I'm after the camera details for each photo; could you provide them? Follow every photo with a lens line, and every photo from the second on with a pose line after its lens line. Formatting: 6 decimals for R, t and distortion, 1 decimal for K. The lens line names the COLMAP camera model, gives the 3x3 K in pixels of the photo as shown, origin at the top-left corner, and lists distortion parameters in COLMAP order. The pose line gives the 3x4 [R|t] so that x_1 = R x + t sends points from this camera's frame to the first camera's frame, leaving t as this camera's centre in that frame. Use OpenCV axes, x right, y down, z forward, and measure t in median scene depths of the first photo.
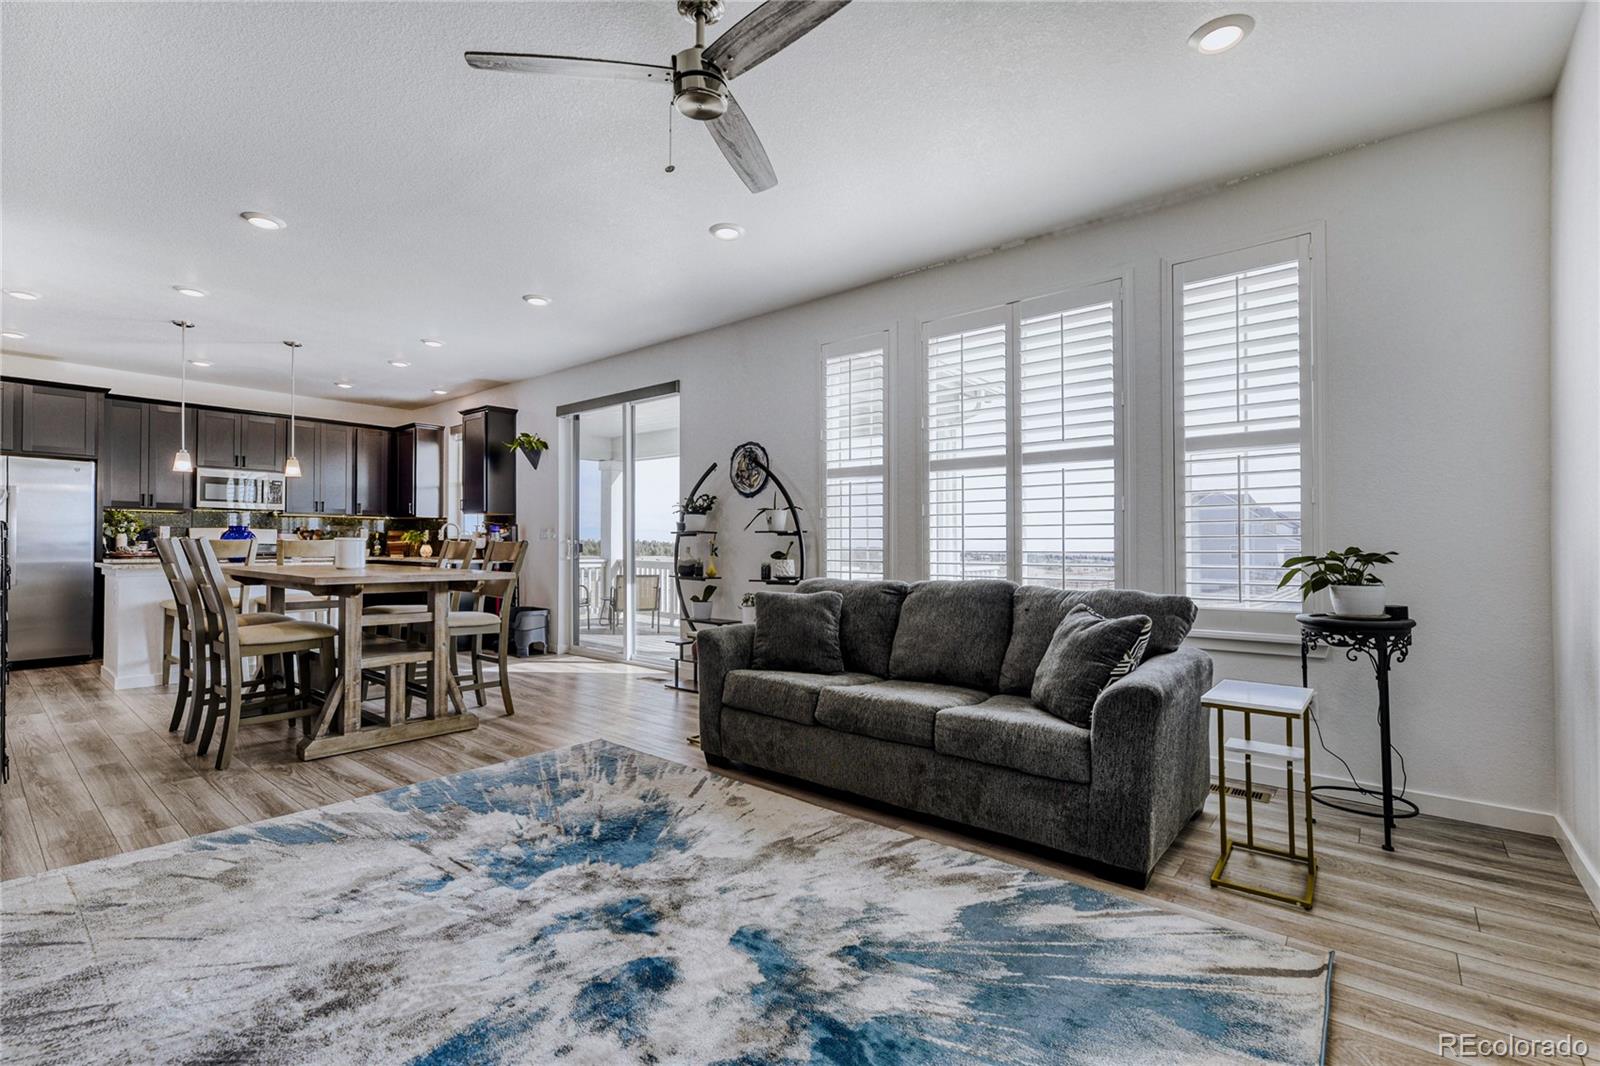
lens RADIAL K [[710.2, 0, 806.9], [0, 710.2, 537.8], [0, 0, 1]] dist [0.002947, -0.005830]
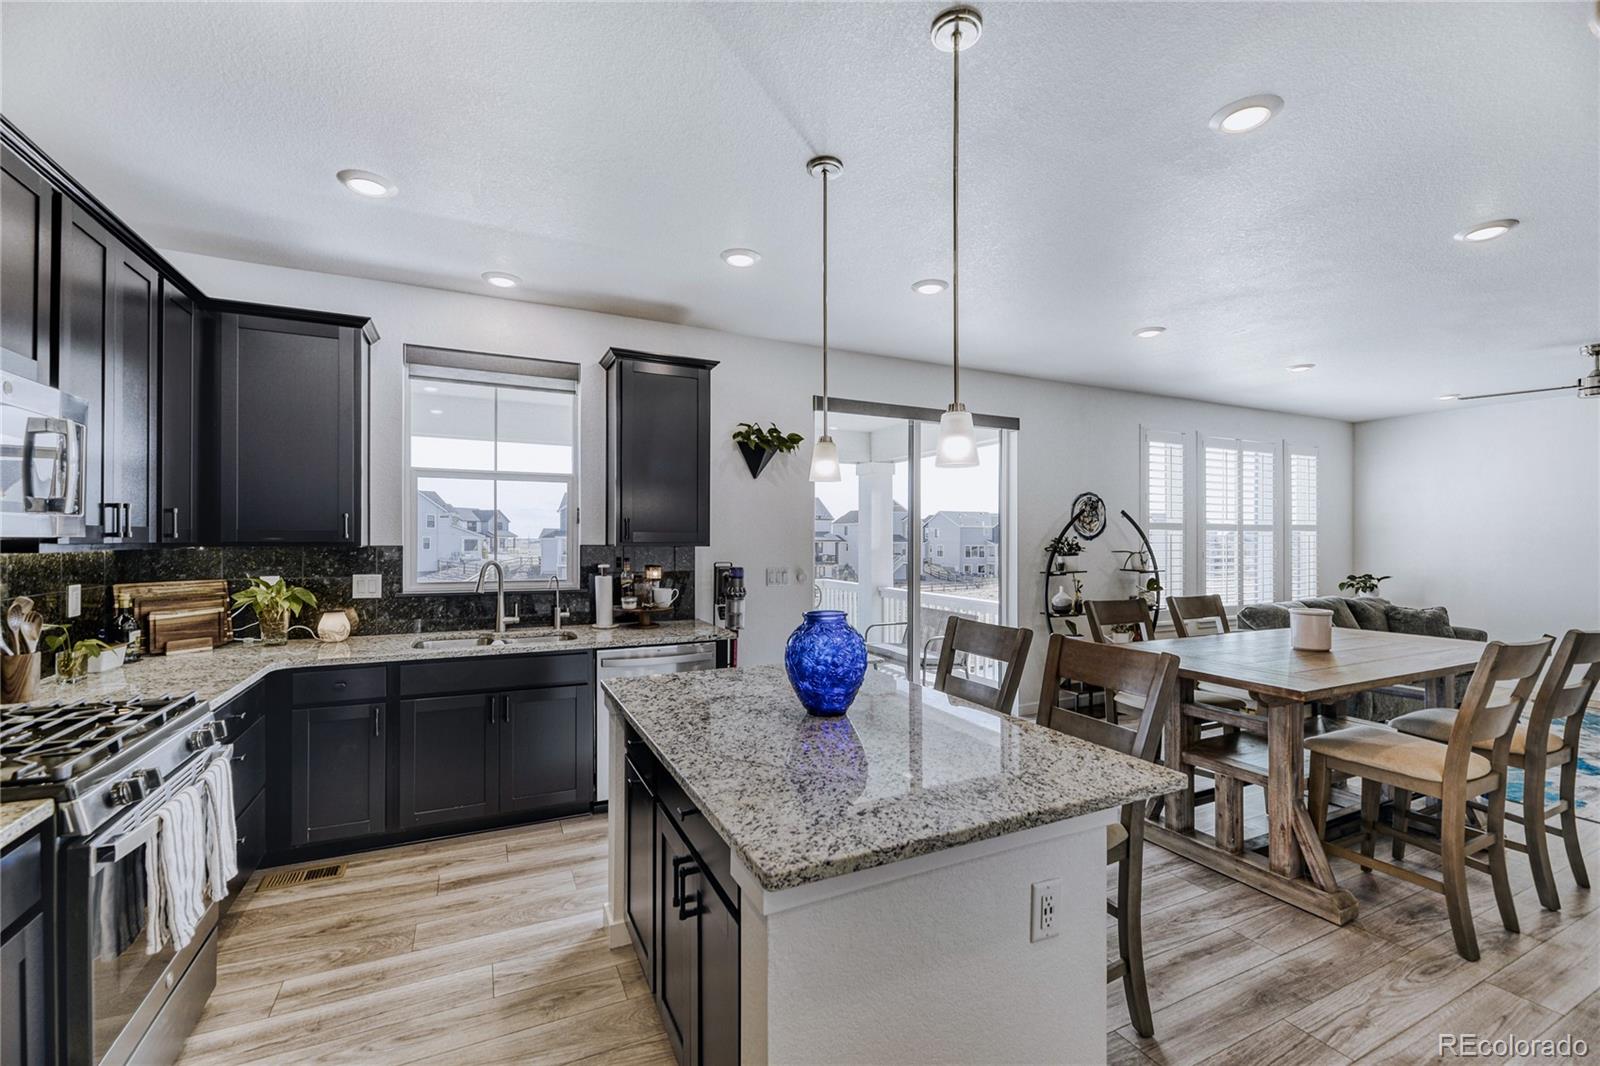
lens RADIAL K [[654.2, 0, 790.6], [0, 654.2, 536.5], [0, 0, 1]] dist [0.000543, -0.000689]
pose [[0.426240, -0.001119, 0.904610, -1.252422], [-0.010009, 0.999932, 0.005953, -0.064008], [-0.904555, -0.011591, 0.426200, 0.982896]]
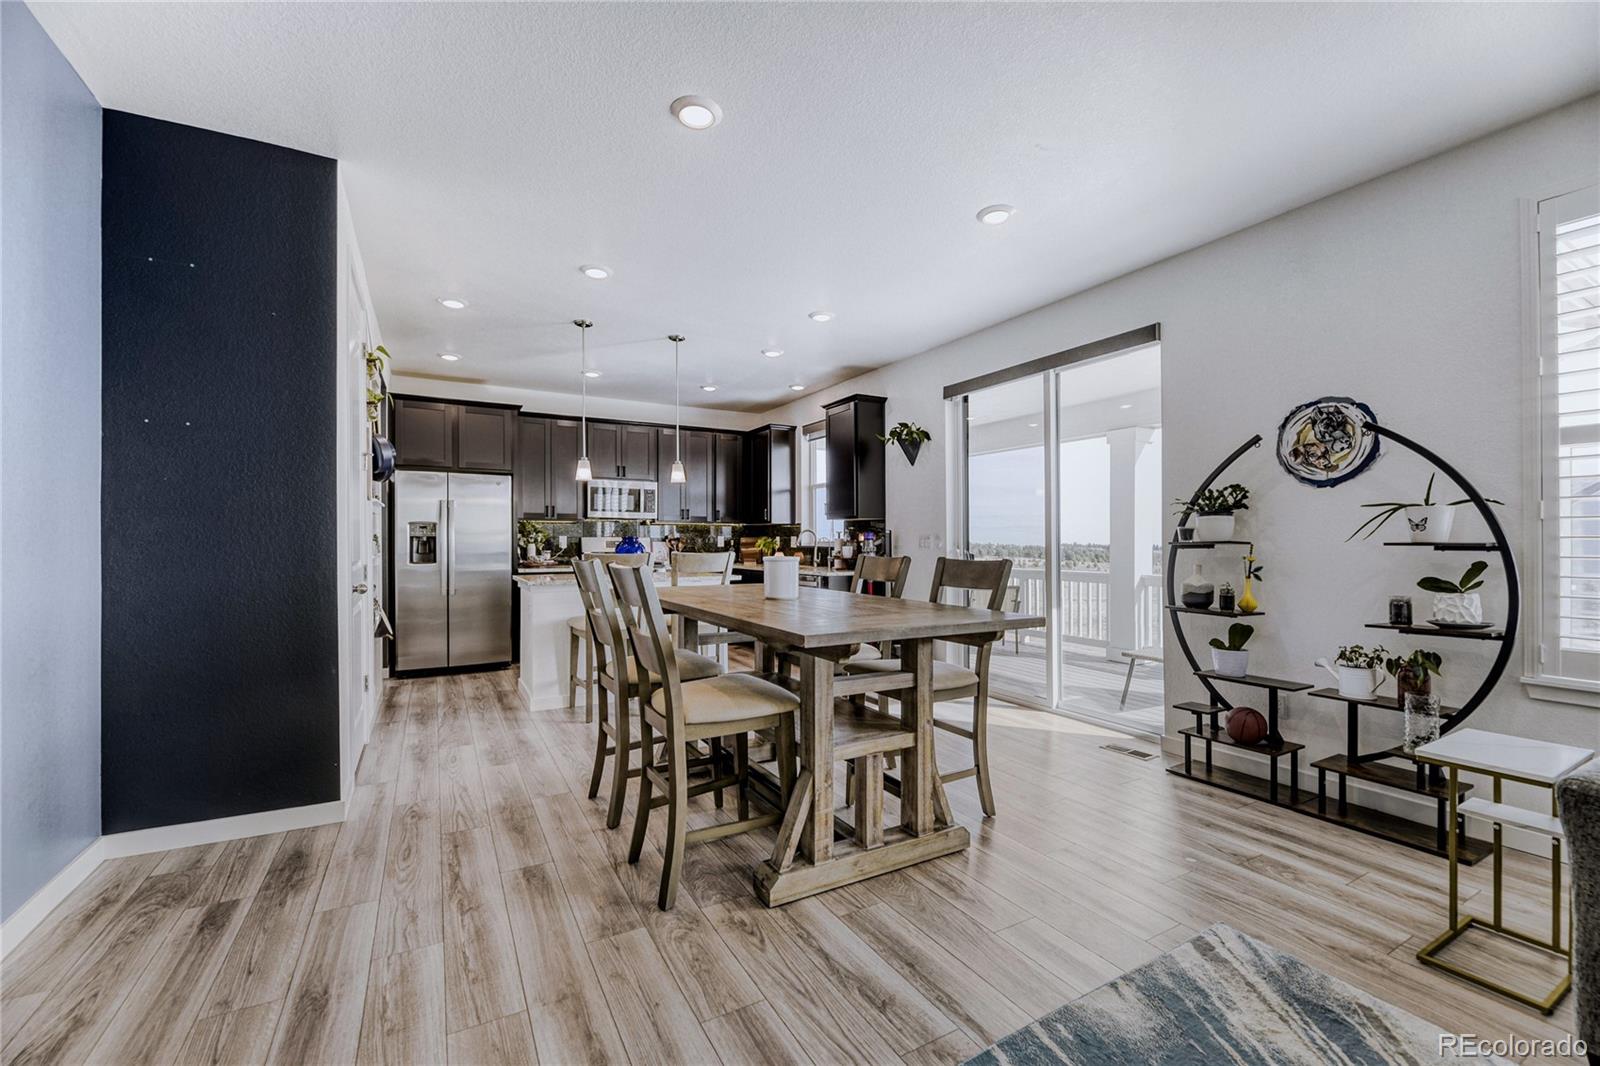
lens RADIAL K [[668.0, 0, 796.6], [0, 668.0, 541.4], [0, 0, 1]] dist [-0.009647, -0.000190]
pose [[0.927826, -0.004887, -0.372982, -0.293616], [0.007680, 0.999952, 0.006003, -0.016080], [0.372935, -0.008434, 0.927819, 0.287262]]
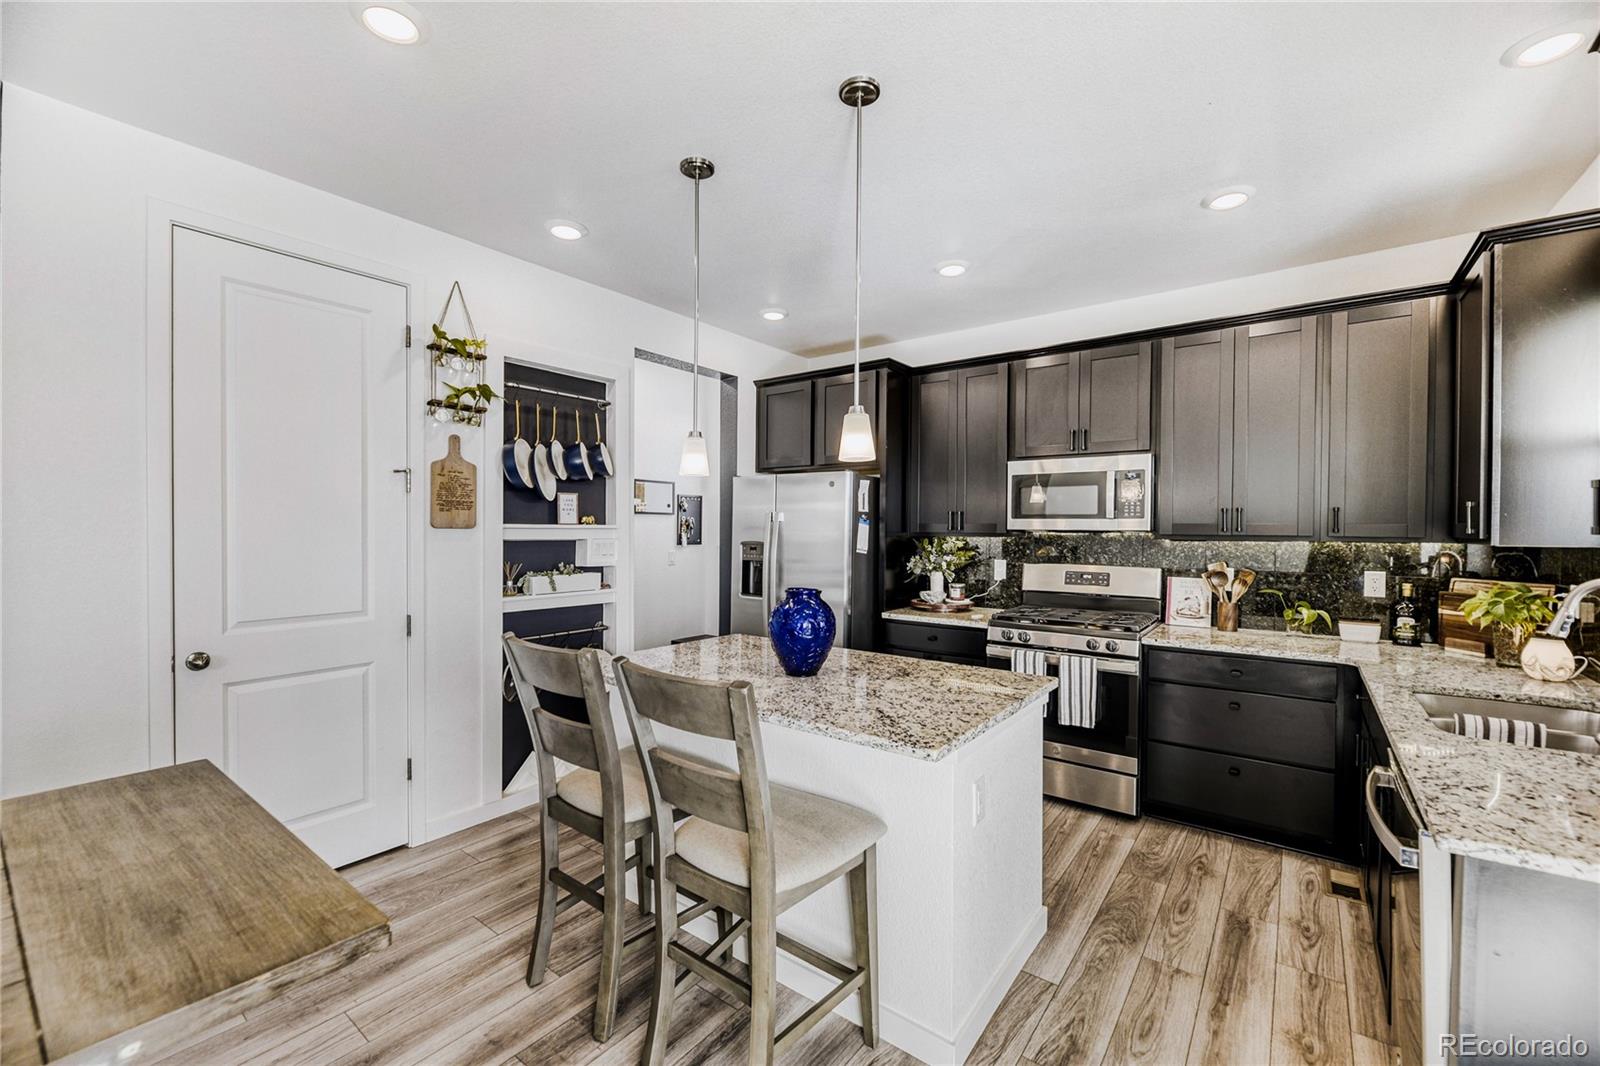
lens RADIAL K [[654.2, 0, 790.6], [0, 654.2, 536.5], [0, 0, 1]] dist [0.000543, -0.000689]
pose [[0.023914, 0.006829, -0.999691, -0.445897], [0.000207, 0.999977, 0.006836, -0.056917], [0.999714, -0.000370, 0.023912, 1.114960]]
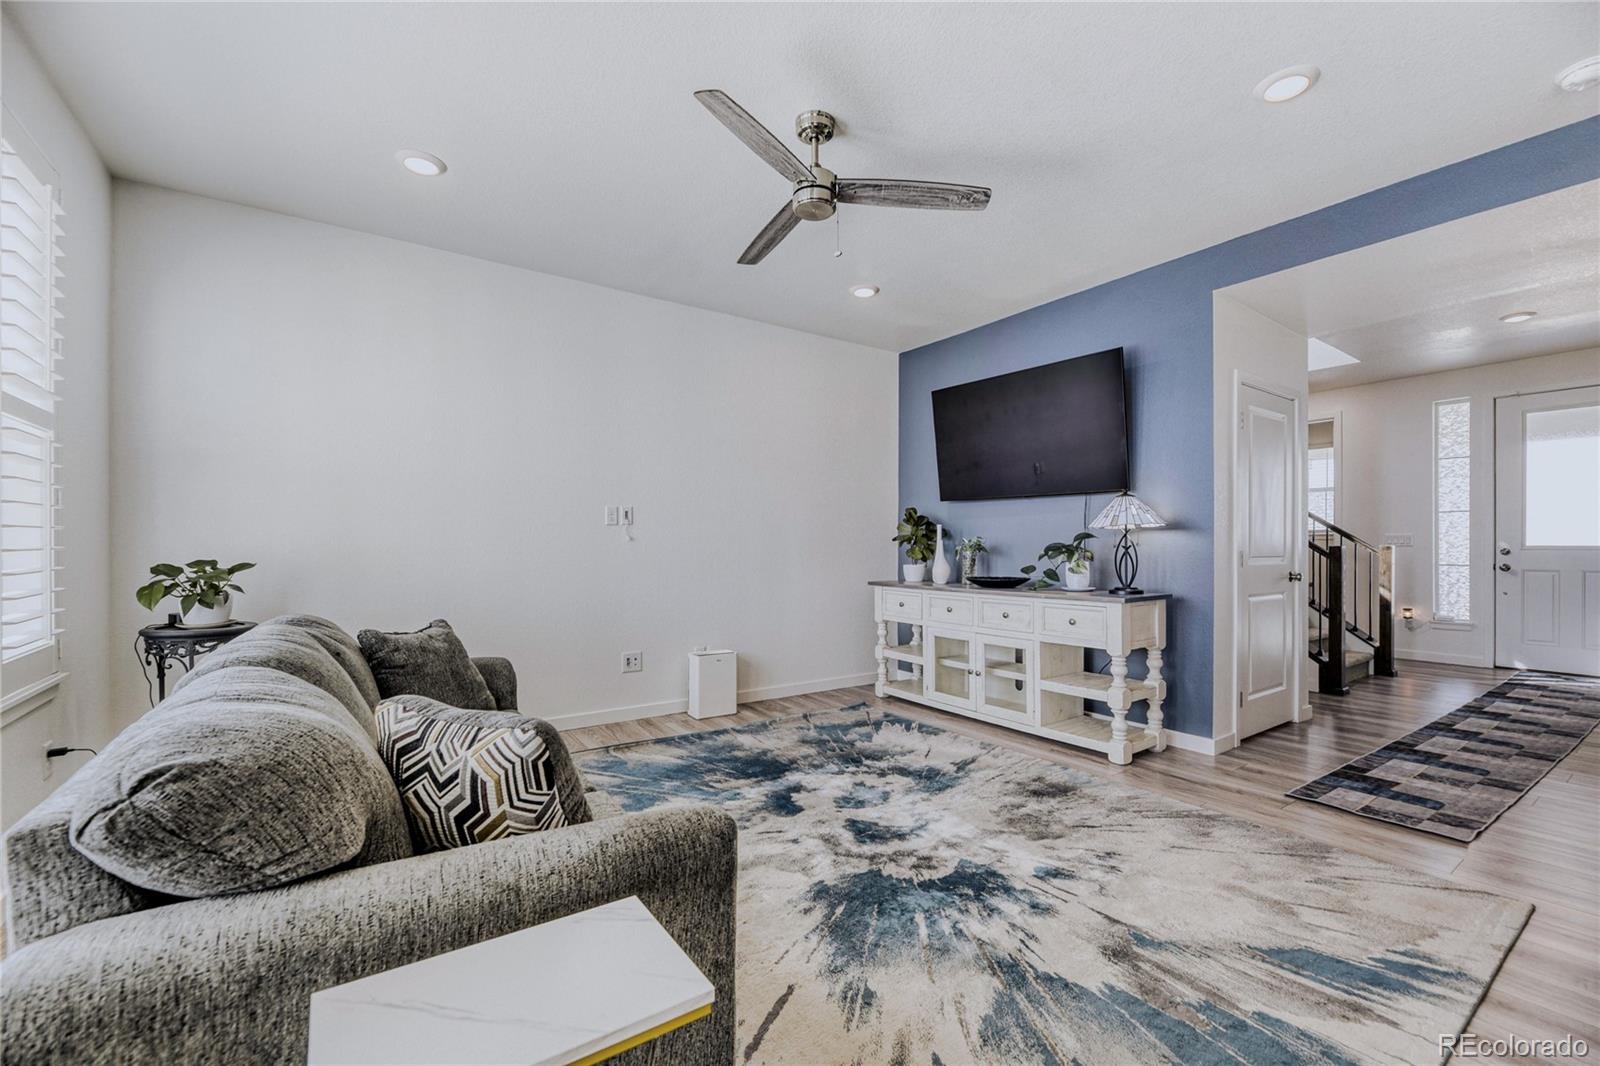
lens RADIAL K [[658.3, 0, 807.7], [0, 658.3, 570.3], [0, 0, 1]] dist [-0.008858, -0.000184]
pose [[-0.963912, -0.014722, 0.265815, -0.180182], [-0.007746, 0.999598, 0.027276, -0.001193], [-0.266110, 0.024233, -0.963638, 0.860266]]
